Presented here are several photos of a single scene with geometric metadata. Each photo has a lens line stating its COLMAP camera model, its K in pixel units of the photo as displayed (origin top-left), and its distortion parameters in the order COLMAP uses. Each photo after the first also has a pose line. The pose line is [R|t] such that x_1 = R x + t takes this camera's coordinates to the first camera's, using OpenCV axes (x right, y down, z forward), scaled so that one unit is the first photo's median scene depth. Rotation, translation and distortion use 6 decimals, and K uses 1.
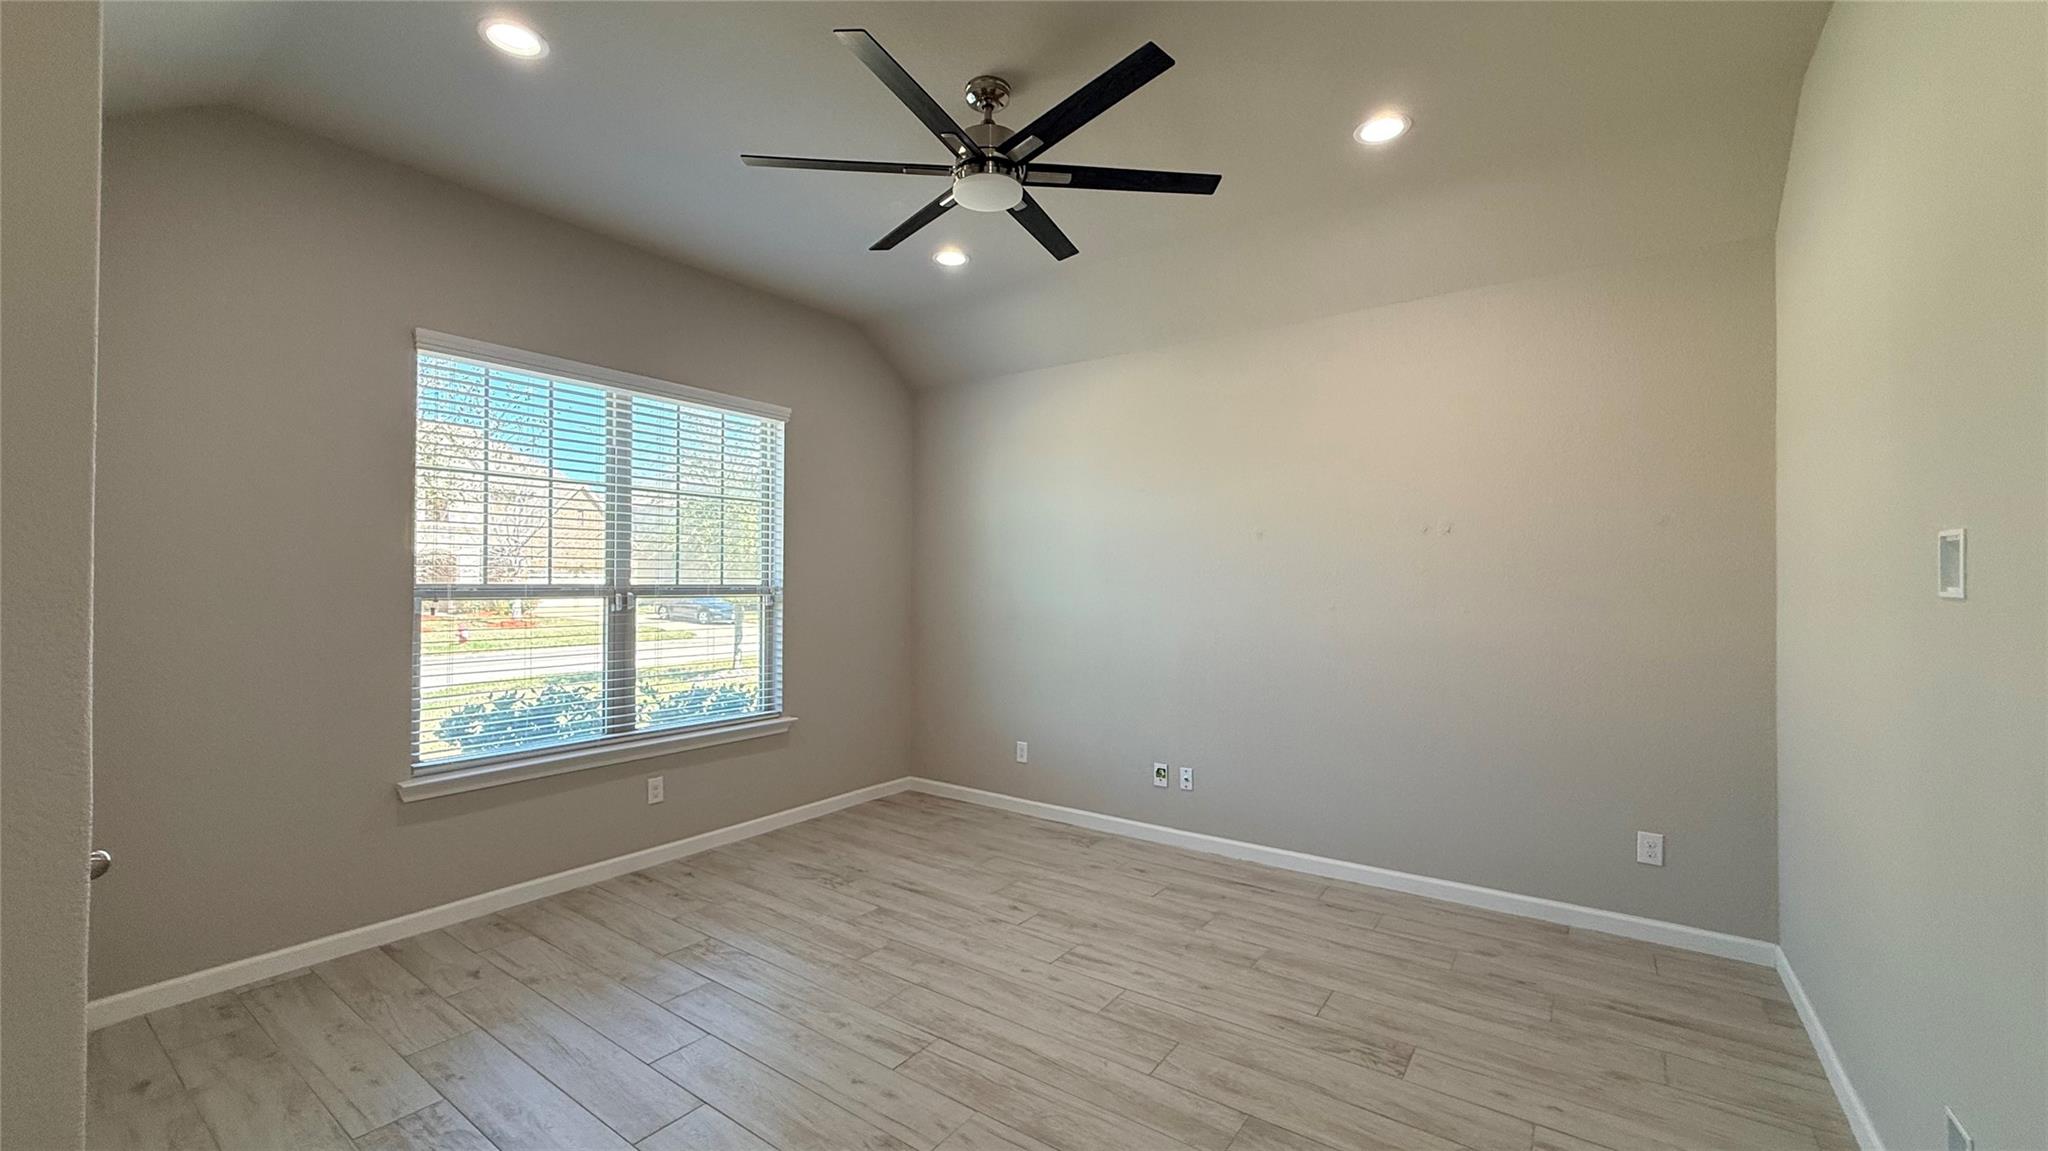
lens RADIAL K [[817.1, 0, 1012.4], [0, 817.1, 572.7], [0, 0, 1]] dist [-0.000629, 0.000017]
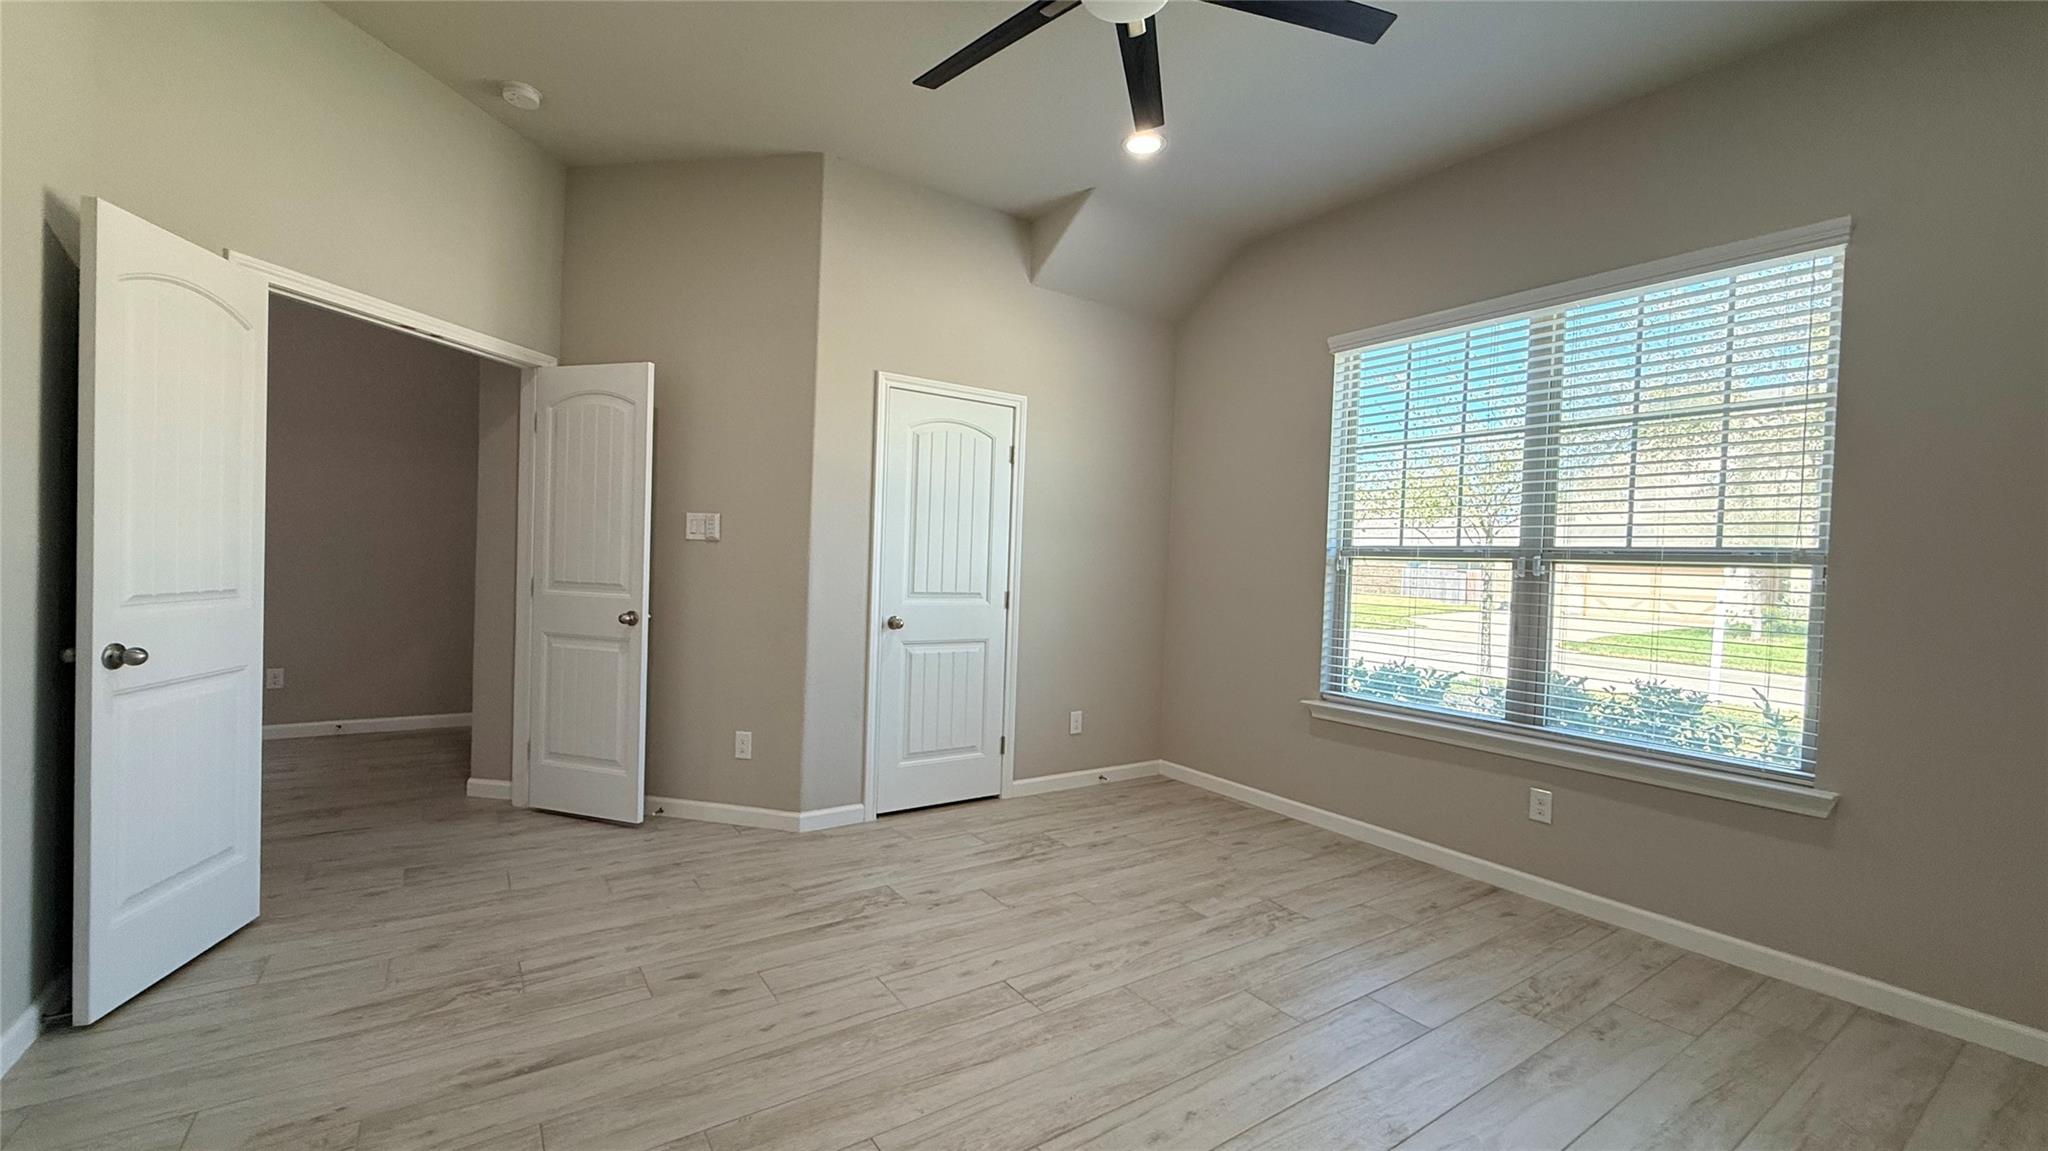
lens RADIAL K [[817.1, 0, 1019.4], [0, 817.1, 577.5], [0, 0, 1]] dist [-0.000629, 0.000017]
pose [[-0.333877, 0.002881, -0.942612, 0.524794], [-0.025426, 0.999604, 0.012061, 0.054719], [0.942274, 0.027994, -0.333672, 0.863533]]
